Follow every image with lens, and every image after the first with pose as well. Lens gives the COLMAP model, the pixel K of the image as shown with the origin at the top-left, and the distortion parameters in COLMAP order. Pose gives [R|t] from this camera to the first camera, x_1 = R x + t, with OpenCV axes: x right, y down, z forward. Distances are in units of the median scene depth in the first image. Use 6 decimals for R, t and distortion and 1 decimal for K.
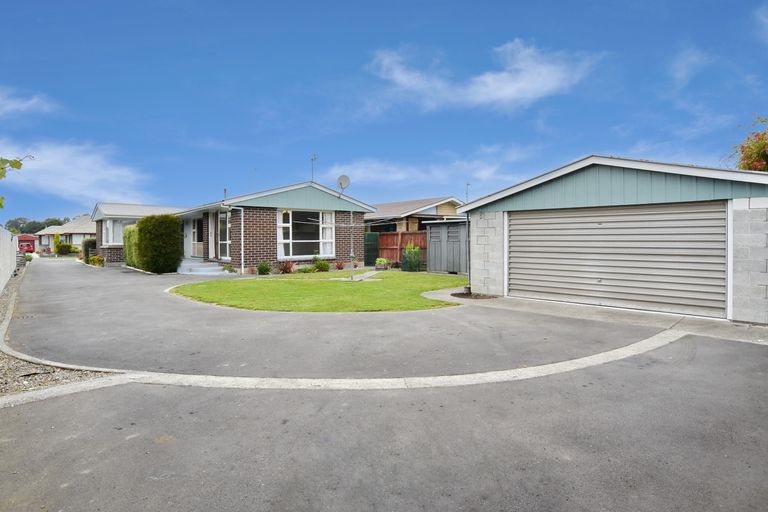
lens RADIAL K [[414.3, 0, 385.3], [0, 414.3, 250.6], [0, 0, 1]] dist [-0.063986, 0.015411]
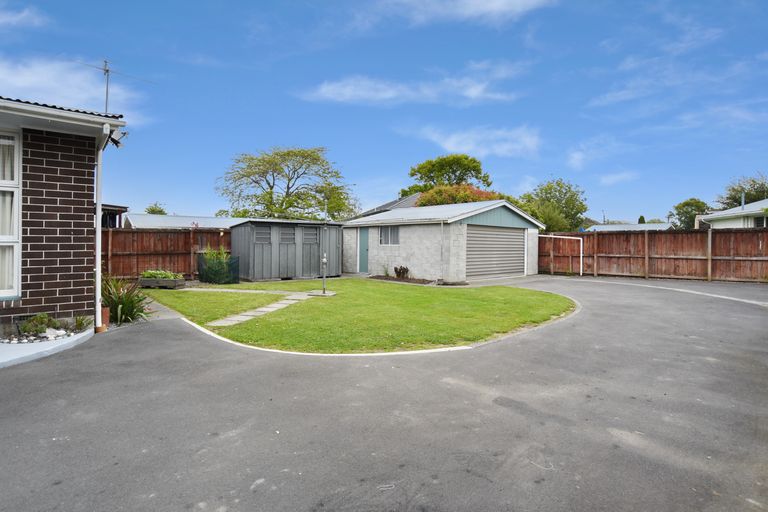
lens RADIAL K [[414.3, 0, 363.8], [0, 414.3, 244.1], [0, 0, 1]] dist [-0.063986, 0.015411]
pose [[0.013004, 0.012904, 0.999832, -0.567332], [0.023364, 0.999640, -0.013205, -0.005303], [-0.999642, 0.023532, 0.012697, 0.622549]]
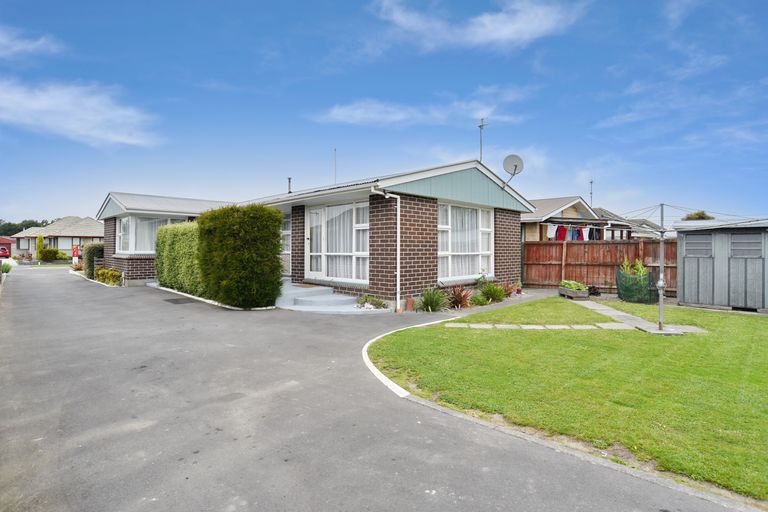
lens RADIAL K [[414.3, 0, 384.9], [0, 414.3, 252.4], [0, 0, 1]] dist [-0.063986, 0.015411]
pose [[0.999230, 0.012721, 0.037102, -0.300842], [-0.012202, 0.999825, -0.014187, -0.012477], [-0.037276, 0.013724, 0.999211, 0.325526]]
